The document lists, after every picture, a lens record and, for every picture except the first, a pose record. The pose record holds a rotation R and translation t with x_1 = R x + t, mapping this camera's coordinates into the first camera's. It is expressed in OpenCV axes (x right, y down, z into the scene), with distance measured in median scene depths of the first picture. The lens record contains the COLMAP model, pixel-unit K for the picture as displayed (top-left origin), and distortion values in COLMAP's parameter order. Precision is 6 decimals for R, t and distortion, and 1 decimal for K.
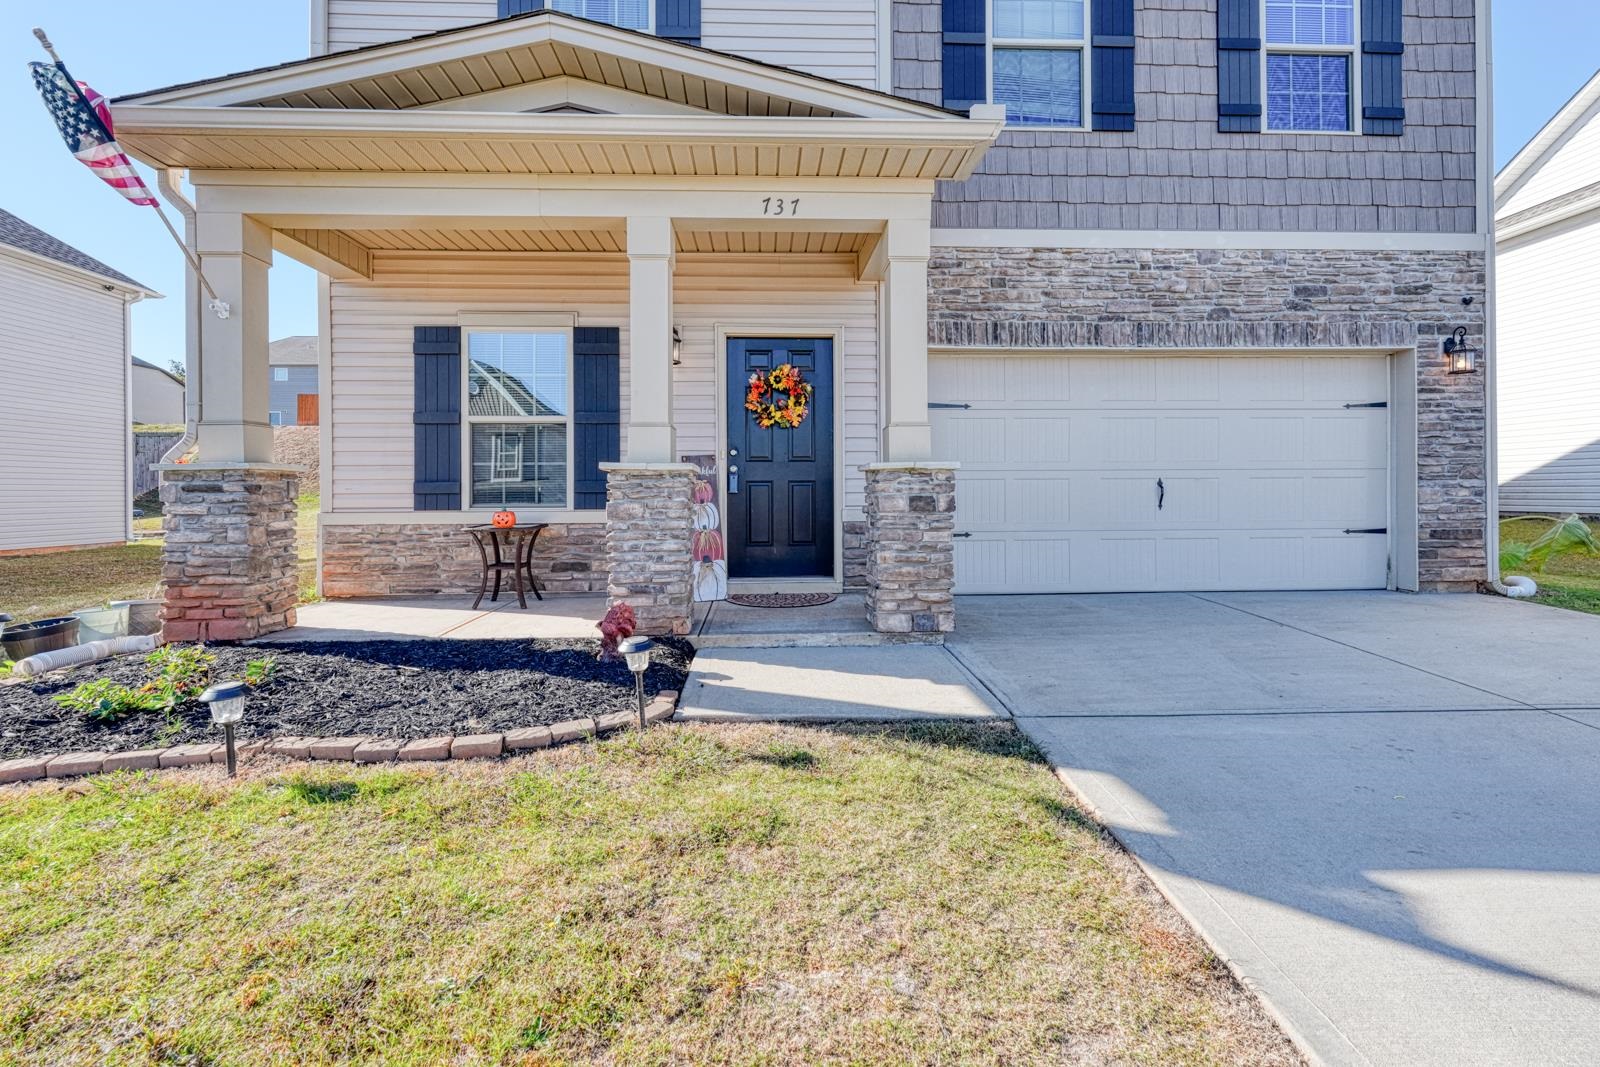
lens RADIAL K [[717.6, 0, 802.8], [0, 717.6, 491.8], [0, 0, 1]] dist [0.002337, 0.000303]
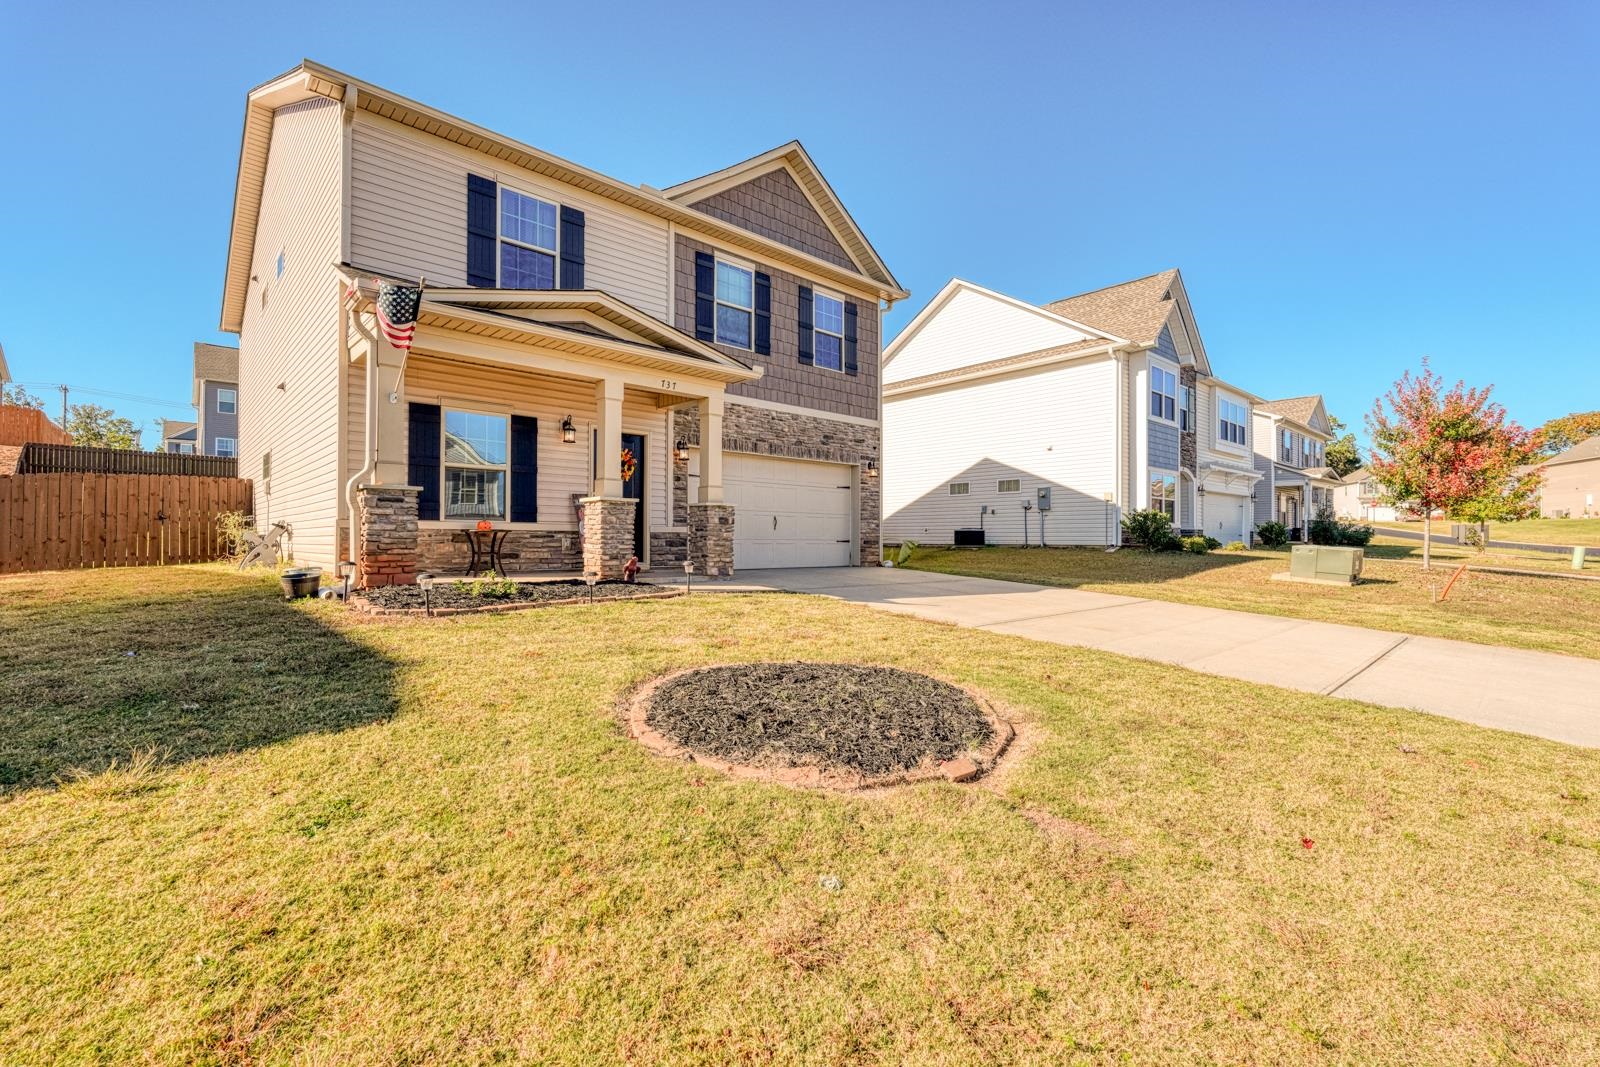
lens RADIAL K [[703.6, 0, 813.8], [0, 703.6, 529.8], [0, 0, 1]] dist [0.000727, 0.000698]
pose [[0.753899, 0.019776, 0.656693, -0.838665], [-0.010083, 0.999777, -0.018532, 0.064318], [-0.656914, 0.007350, 0.753930, -0.700288]]
